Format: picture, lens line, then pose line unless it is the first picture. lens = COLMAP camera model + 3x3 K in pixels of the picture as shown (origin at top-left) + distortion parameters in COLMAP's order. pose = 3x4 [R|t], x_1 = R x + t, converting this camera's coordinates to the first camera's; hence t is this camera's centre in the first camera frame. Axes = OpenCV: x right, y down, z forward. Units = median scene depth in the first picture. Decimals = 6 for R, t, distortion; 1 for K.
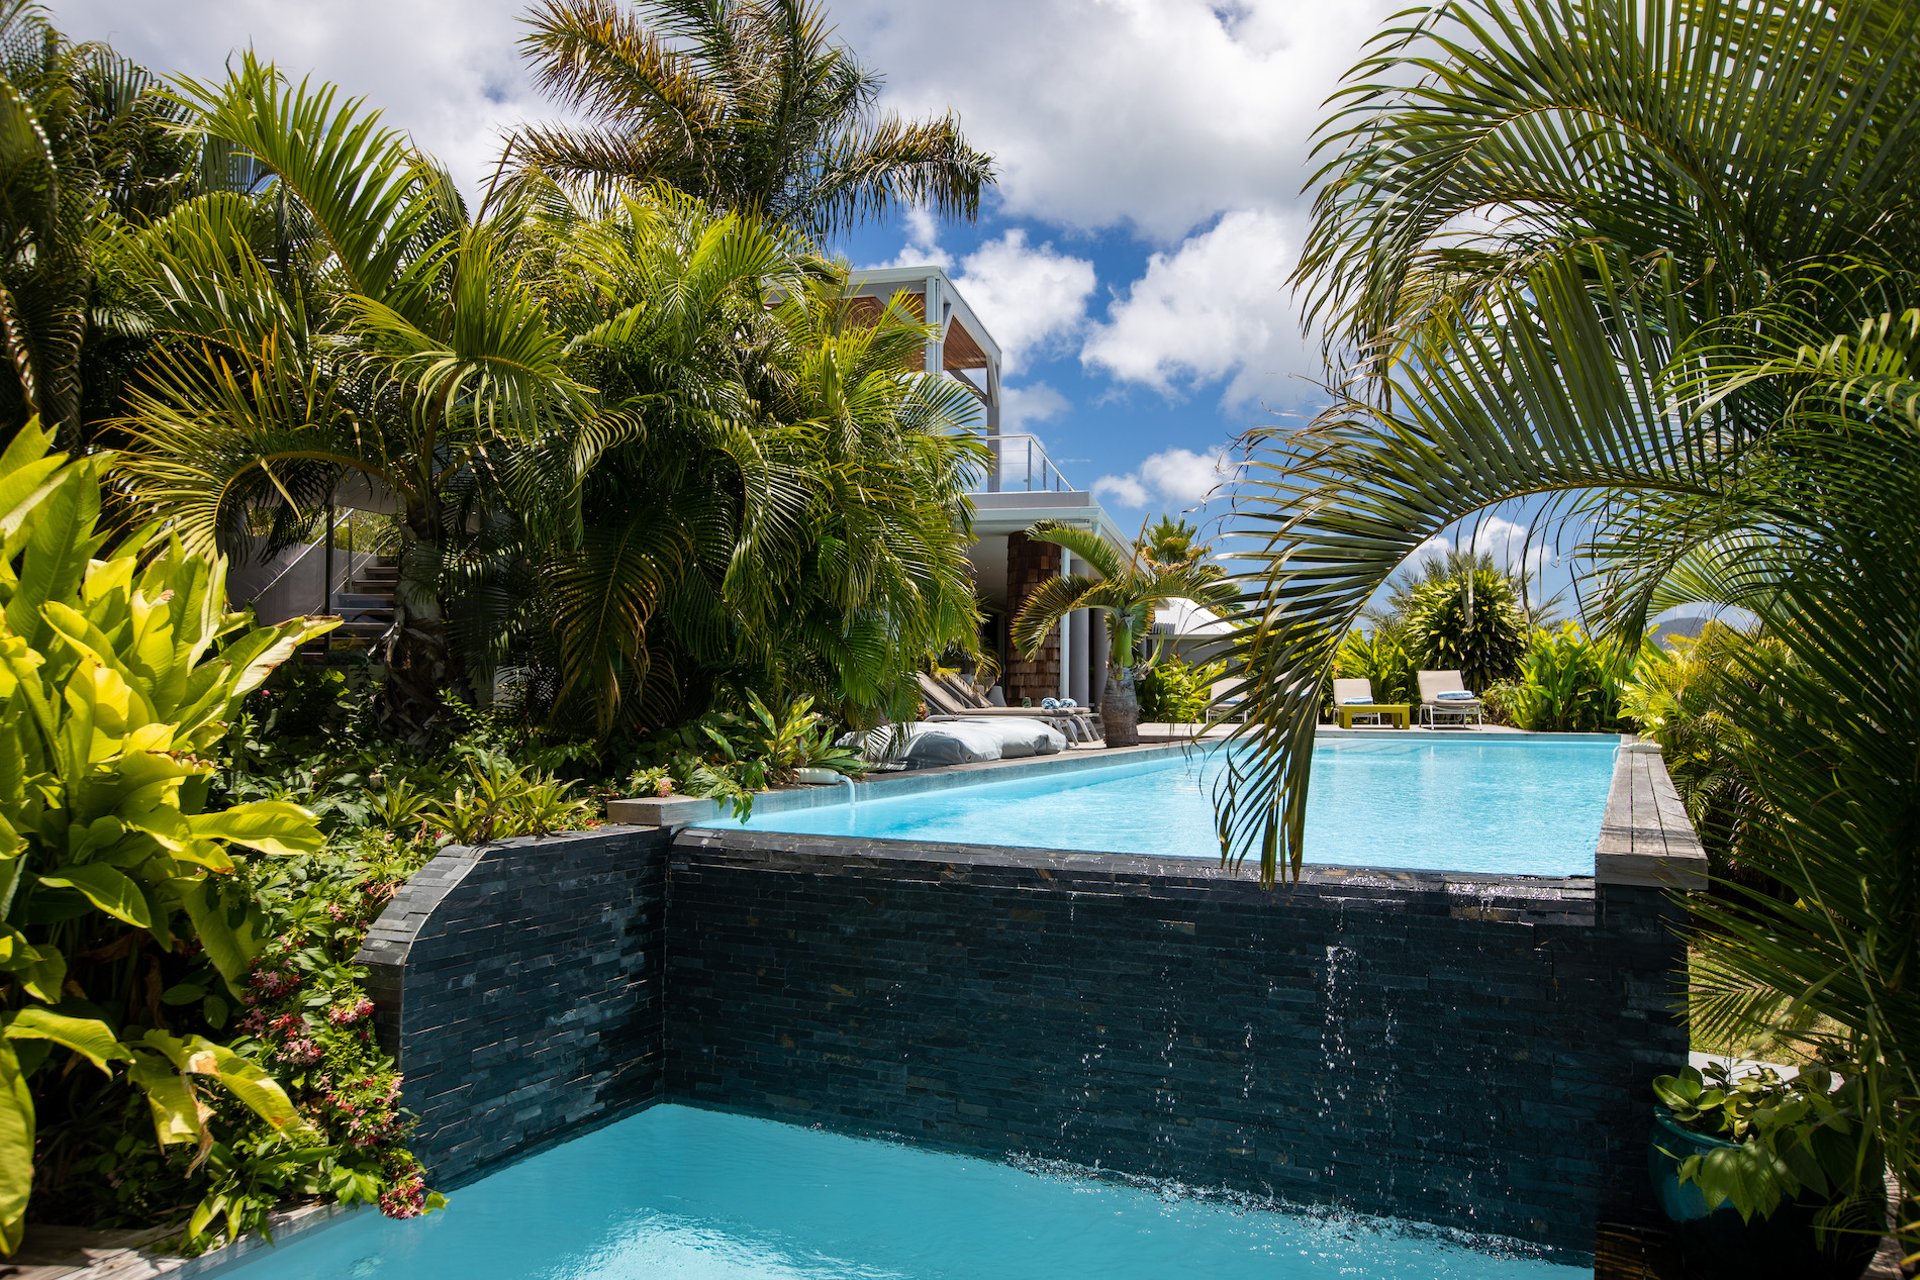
lens RADIAL K [[1354.8, 0, 960.0], [0, 1354.8, 640.0], [0, 0, 1]] dist [0.001304, 0.003359]
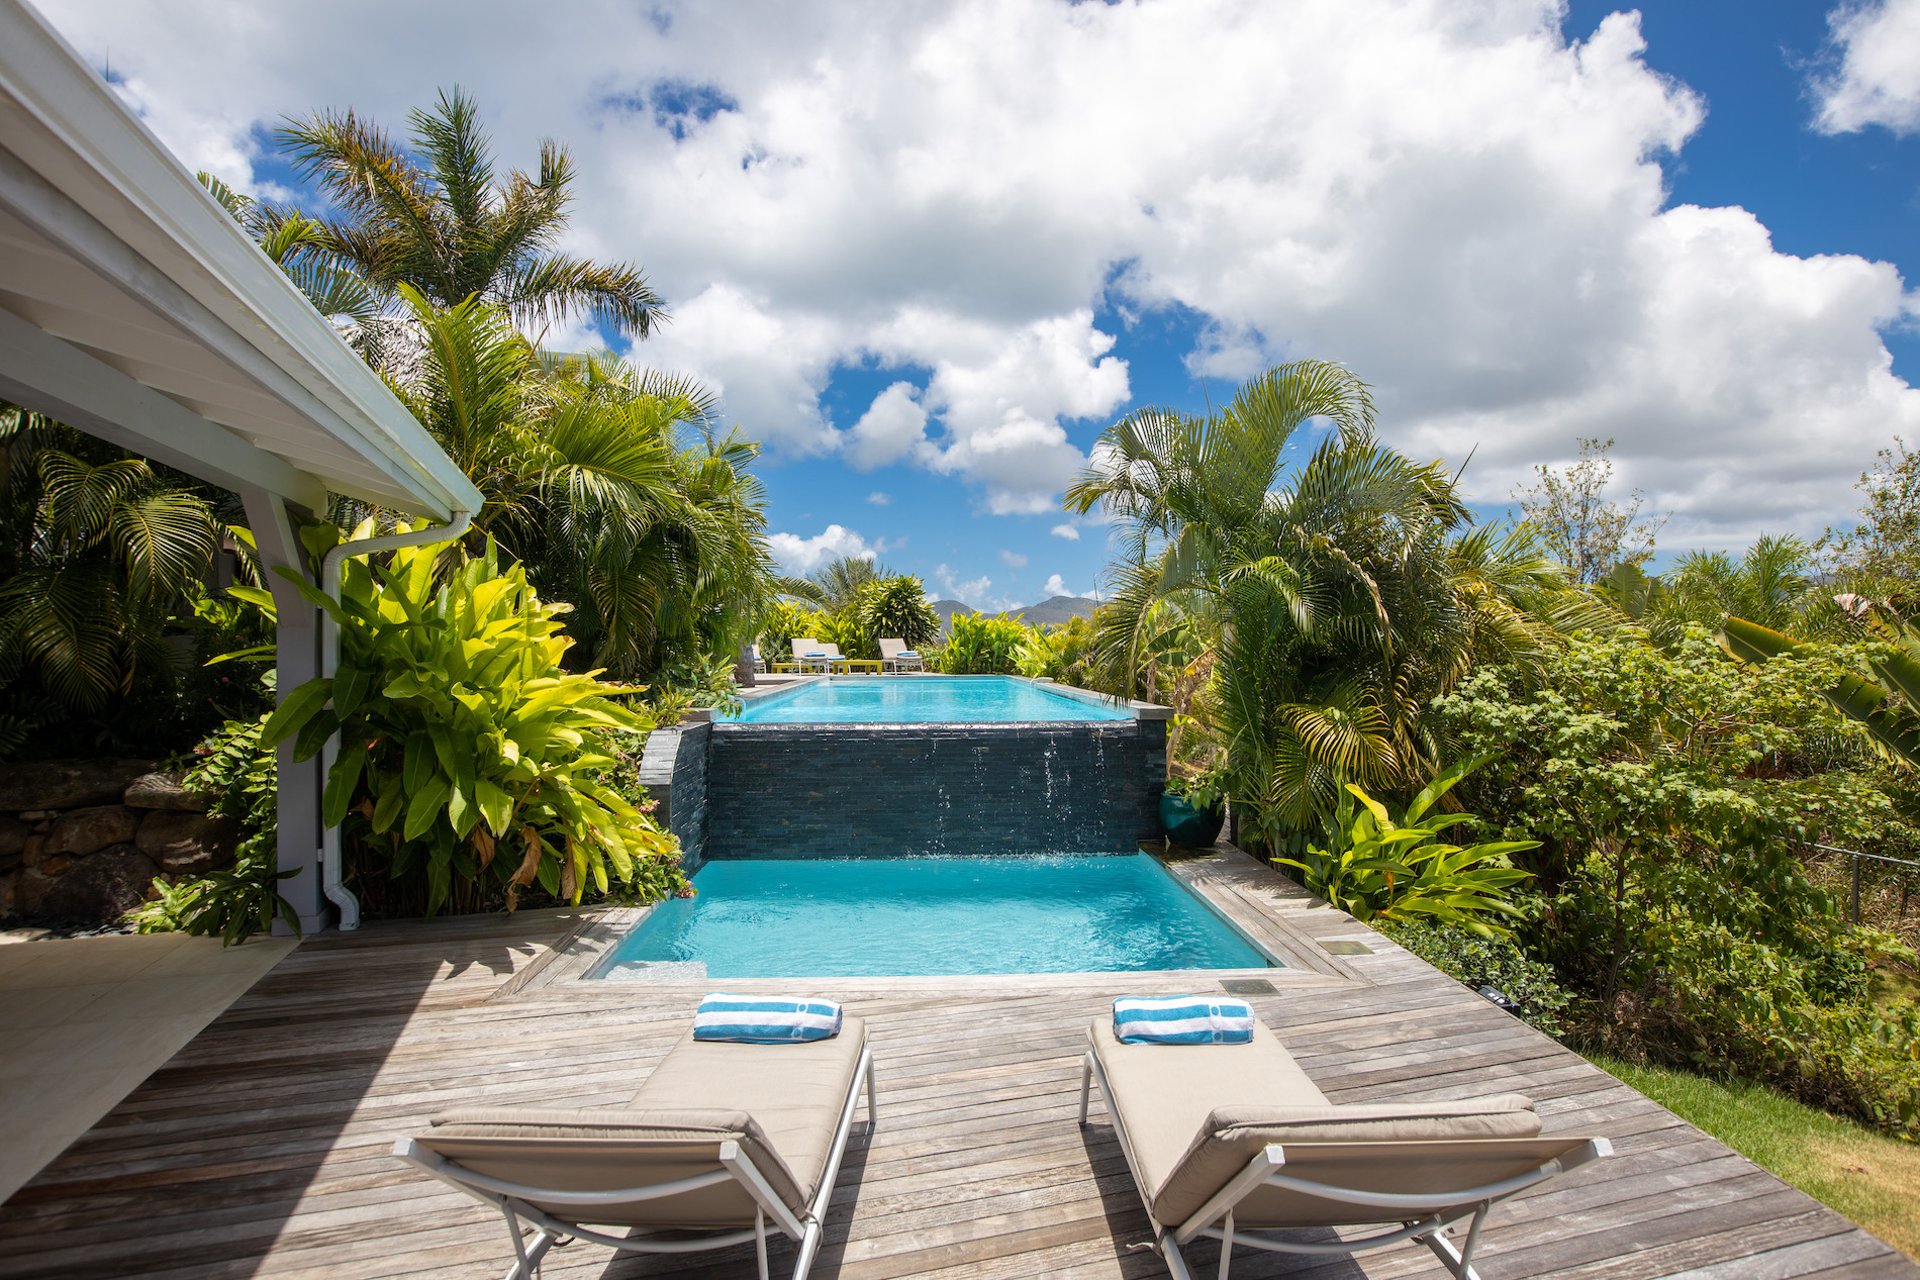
lens RADIAL K [[1077.6, 0, 971.3], [0, 1077.6, 648.9], [0, 0, 1]] dist [-0.000806, 0.000673]
pose [[0.866681, -0.003147, 0.498852, -0.711628], [-0.014182, 0.999420, 0.030945, -0.021784], [-0.498661, -0.033894, 0.866134, -0.561190]]
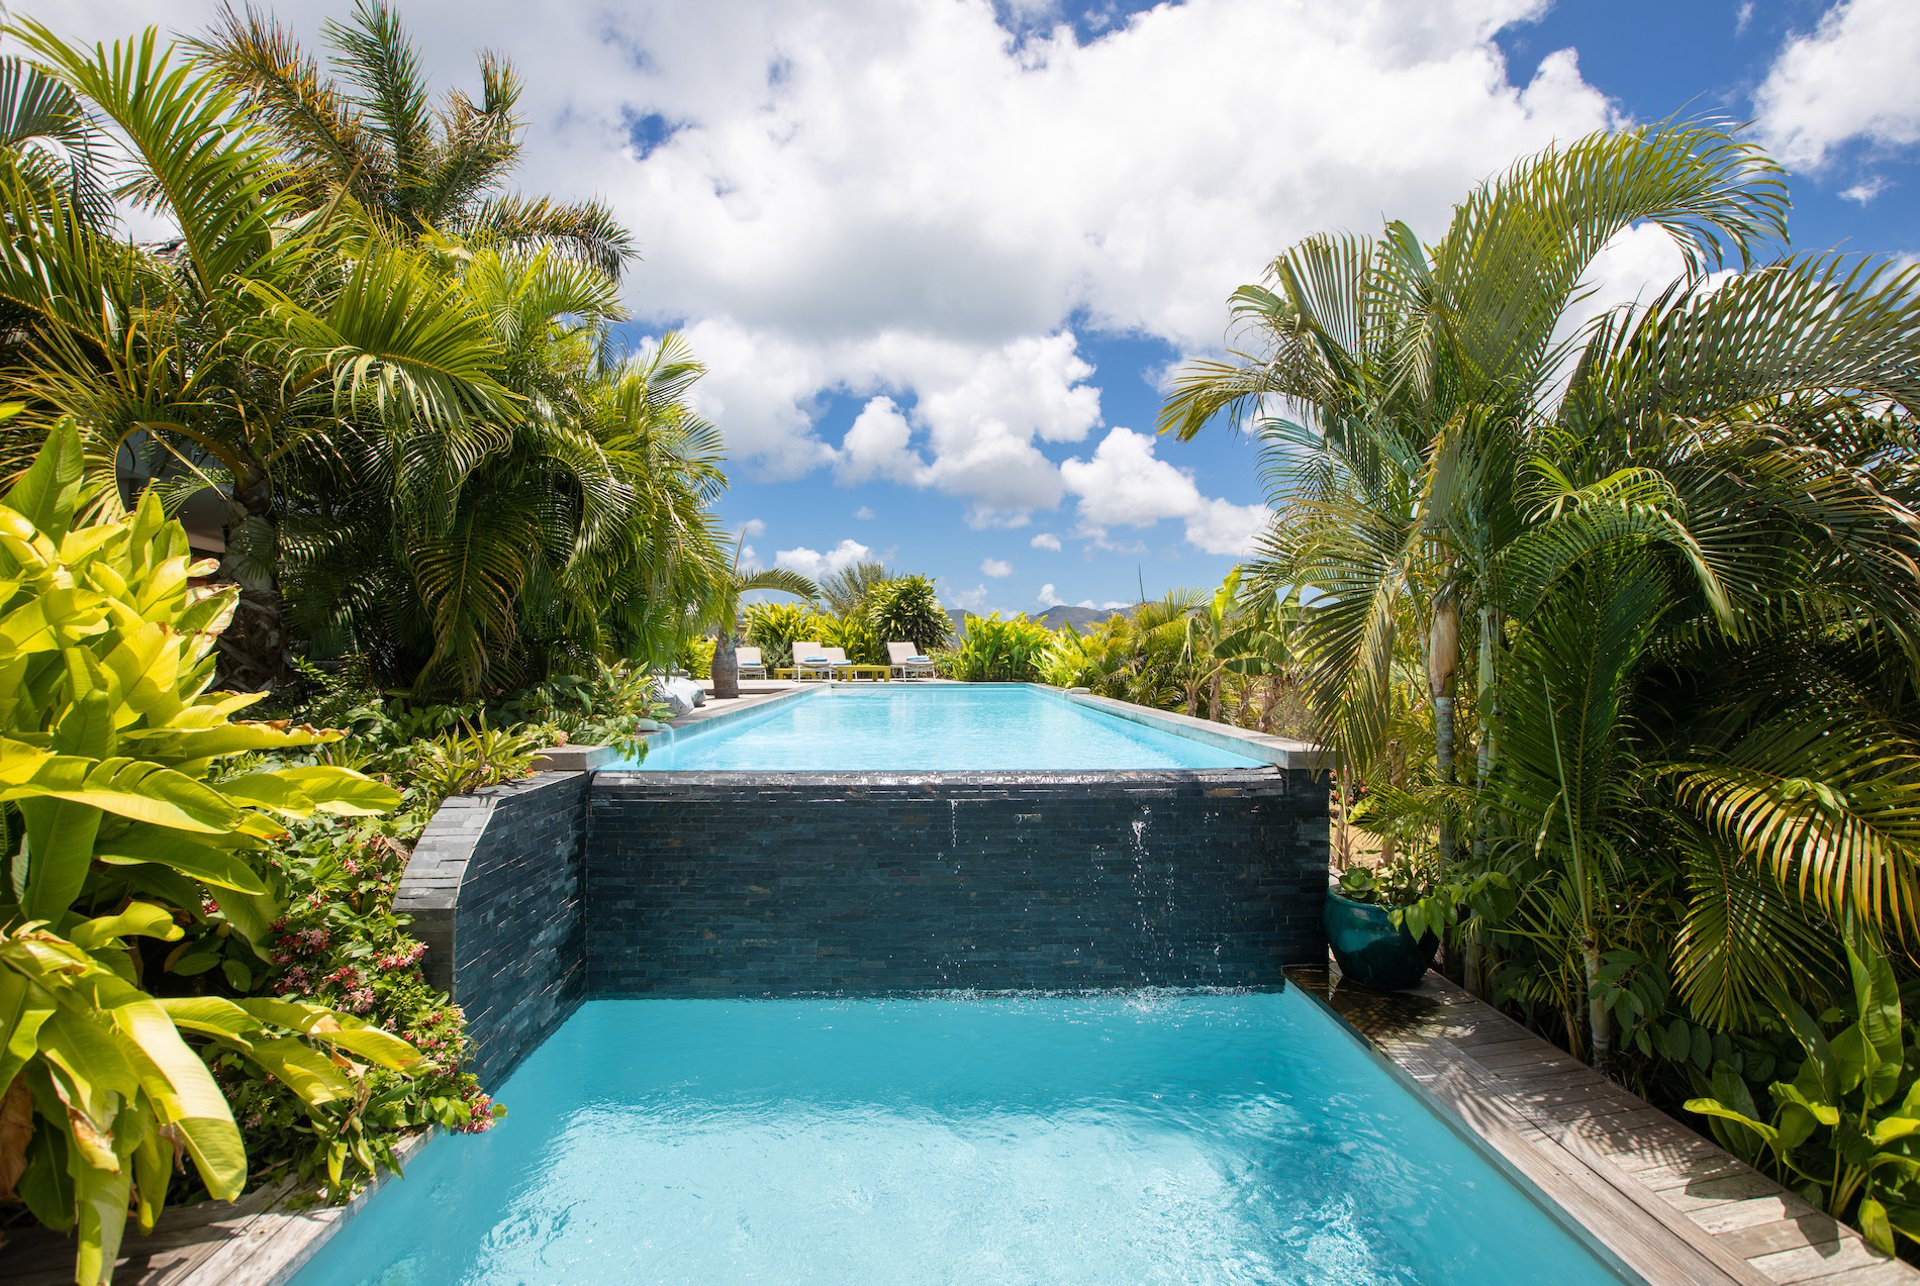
lens RADIAL K [[967.1, 0, 949.1], [0, 967.1, 650.7], [0, 0, 1]] dist [-0.025933, 0.000350]
pose [[0.881368, -0.000377, 0.472430, -0.361087], [-0.014690, 0.999494, 0.028205, 0.003318], [-0.472202, -0.031799, 0.880917, 0.113884]]
